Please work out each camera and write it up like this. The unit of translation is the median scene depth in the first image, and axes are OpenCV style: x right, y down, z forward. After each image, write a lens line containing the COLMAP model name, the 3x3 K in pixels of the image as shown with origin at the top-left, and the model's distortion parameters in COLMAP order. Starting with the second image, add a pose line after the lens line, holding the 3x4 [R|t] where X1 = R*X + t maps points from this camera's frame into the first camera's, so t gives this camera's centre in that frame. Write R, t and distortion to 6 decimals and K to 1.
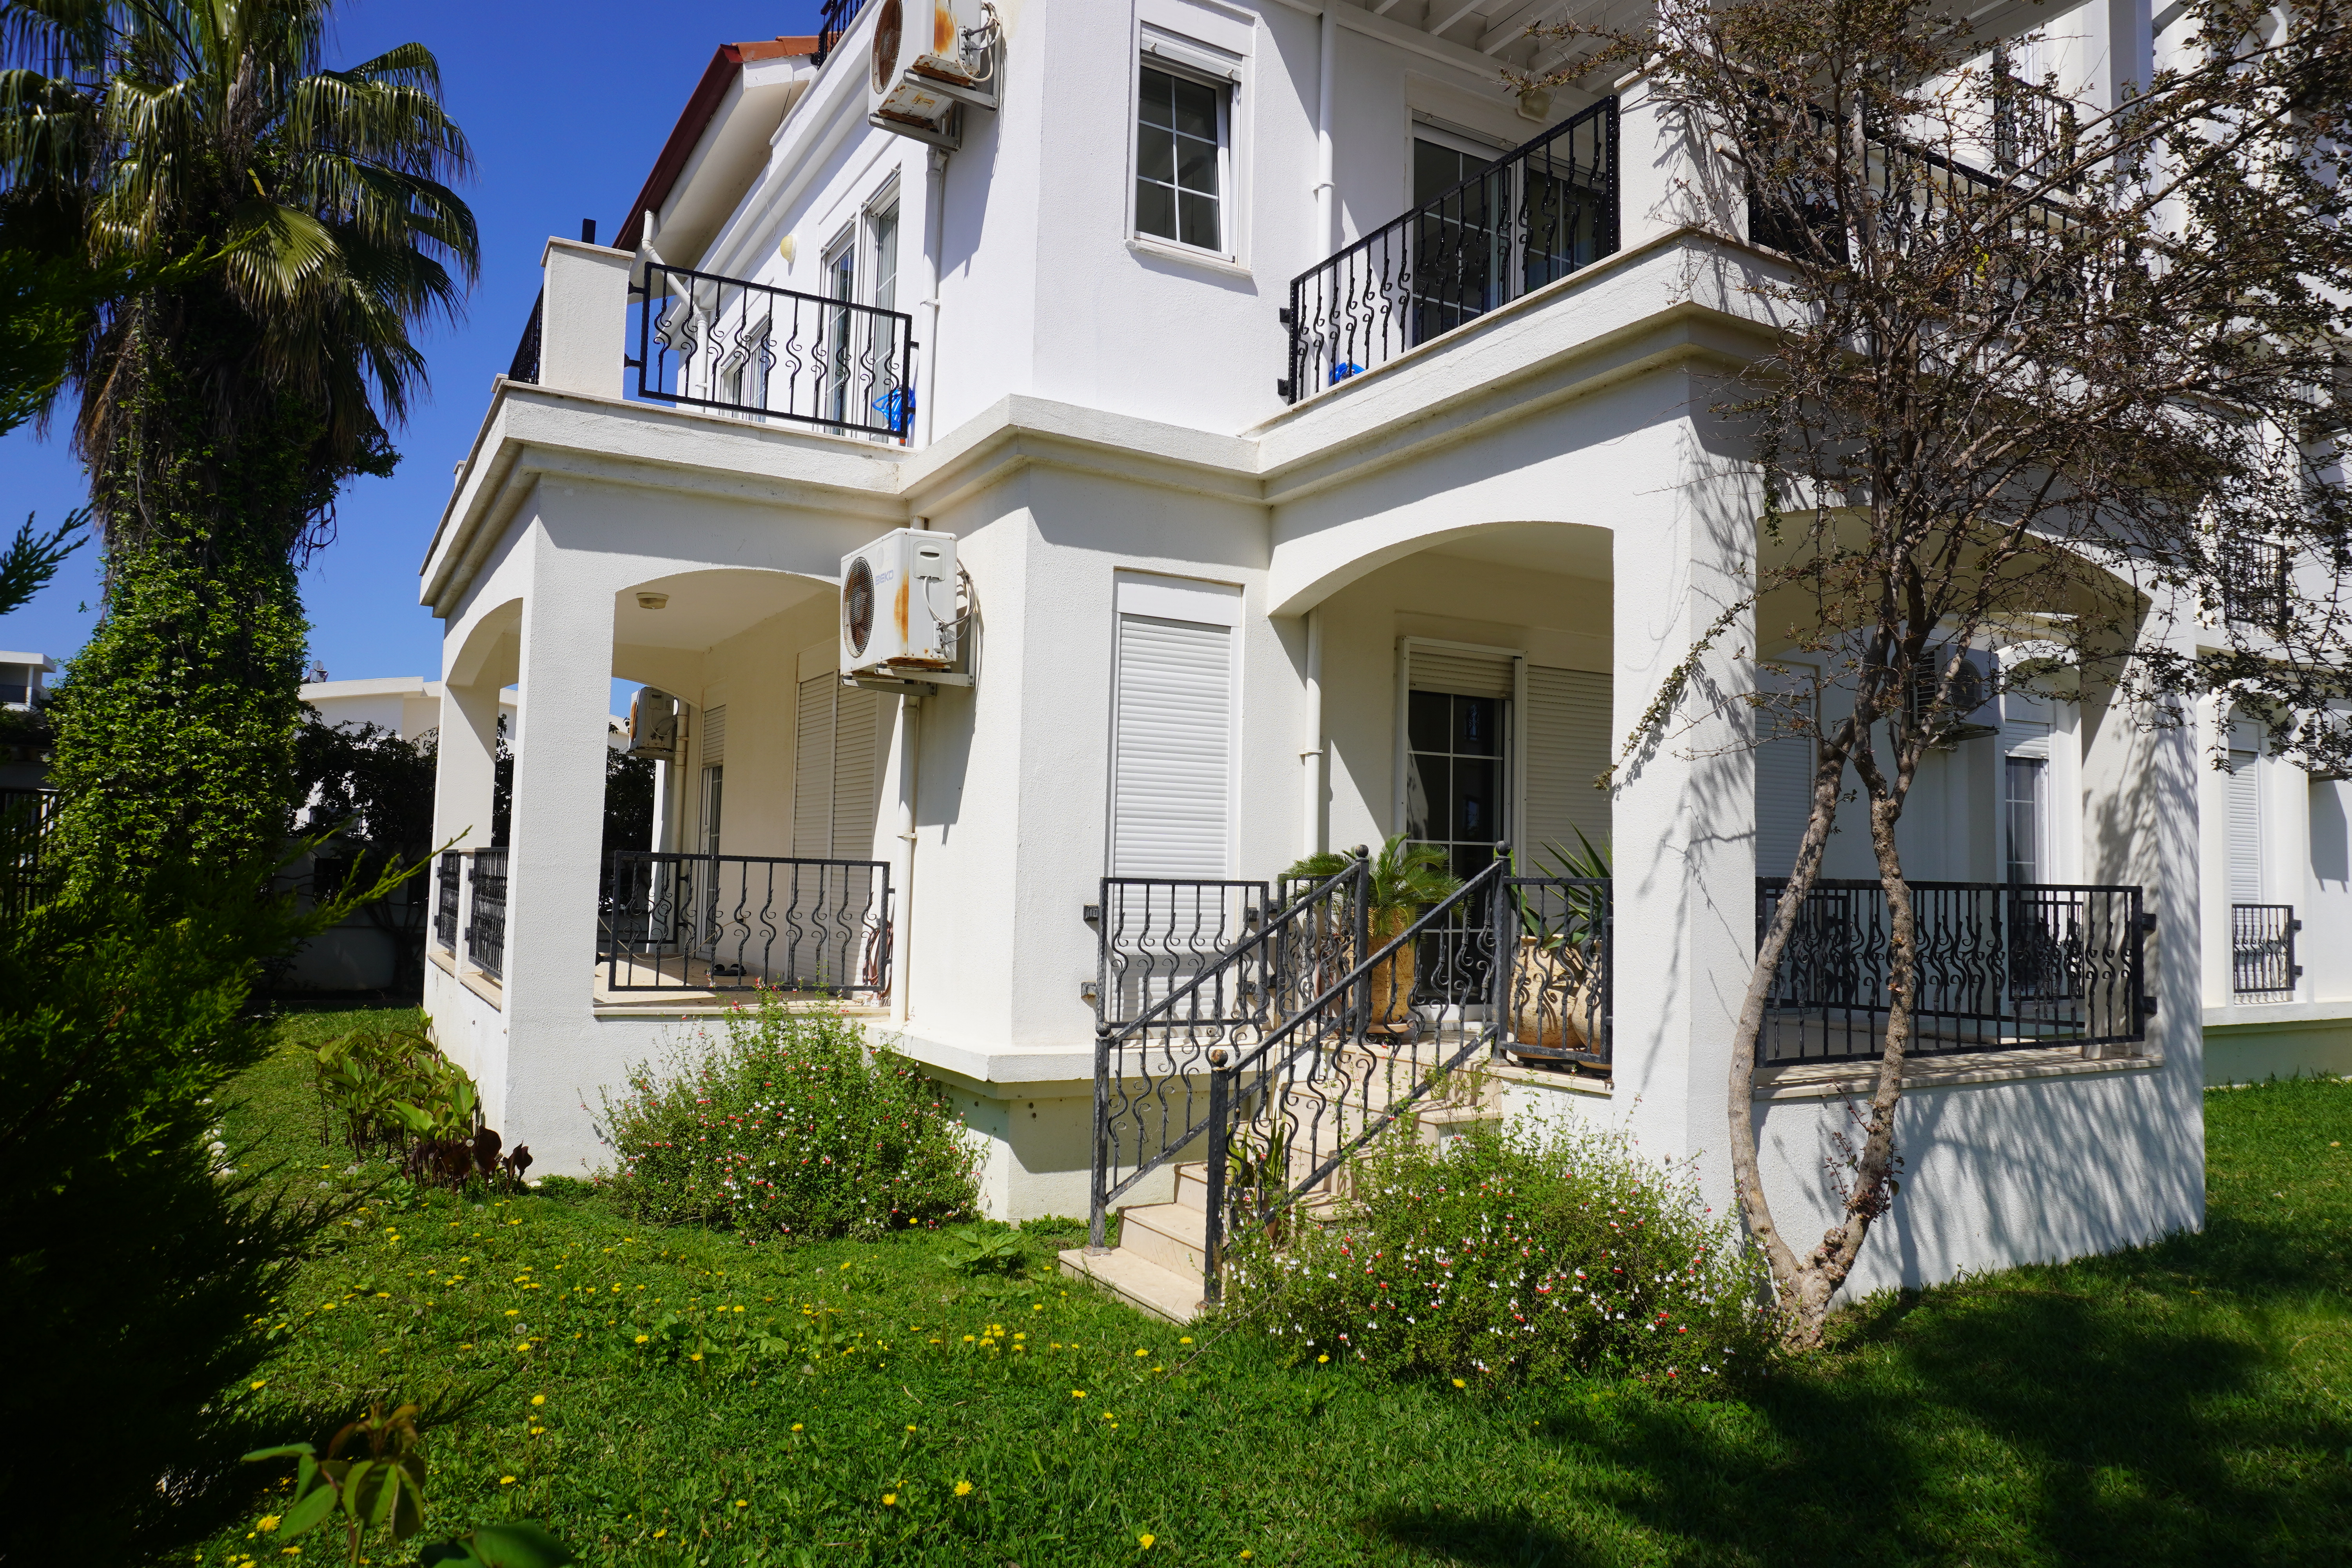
lens RADIAL K [[1565.5, 0, 1172.3], [0, 1565.5, 782.3], [0, 0, 1]] dist [-0.054367, 0.033456]
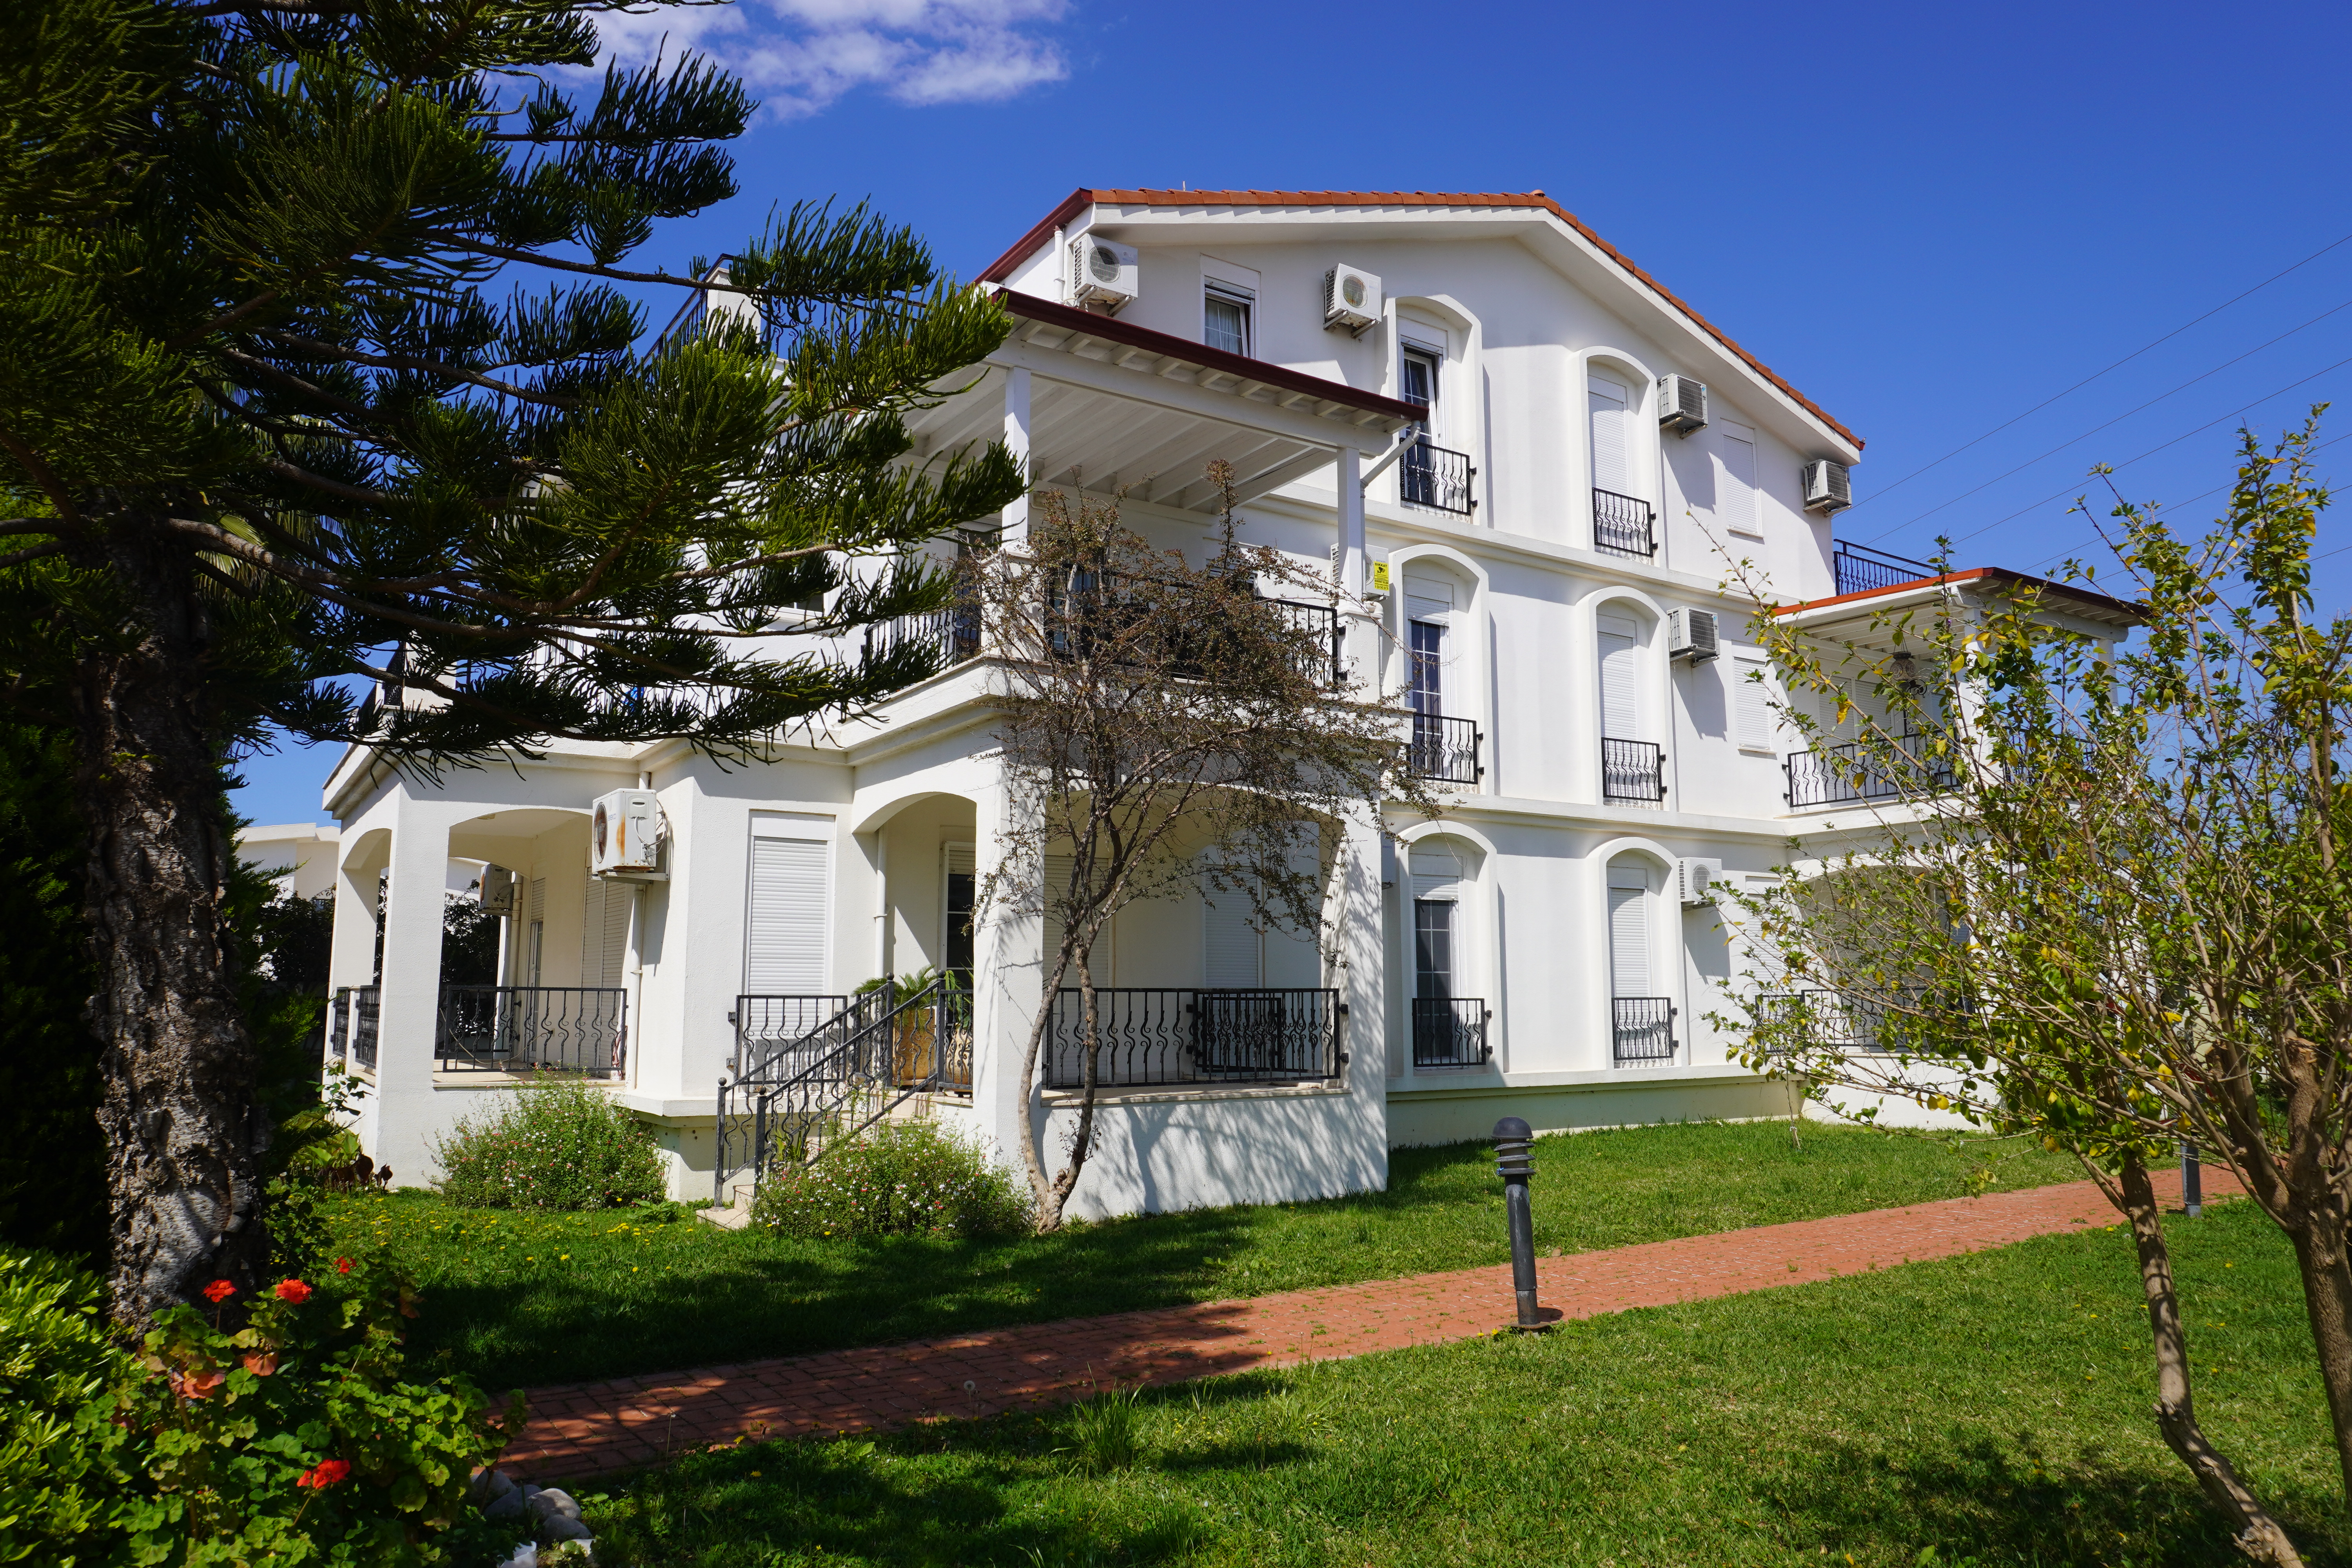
lens RADIAL K [[1565.5, 0, 1166.2], [0, 1565.5, 783.7], [0, 0, 1]] dist [-0.054367, 0.033456]
pose [[0.998352, -0.016862, 0.054845, 0.308162], [0.020907, 0.997037, -0.074030, -0.030557], [-0.053434, 0.075054, 0.995747, -0.672312]]
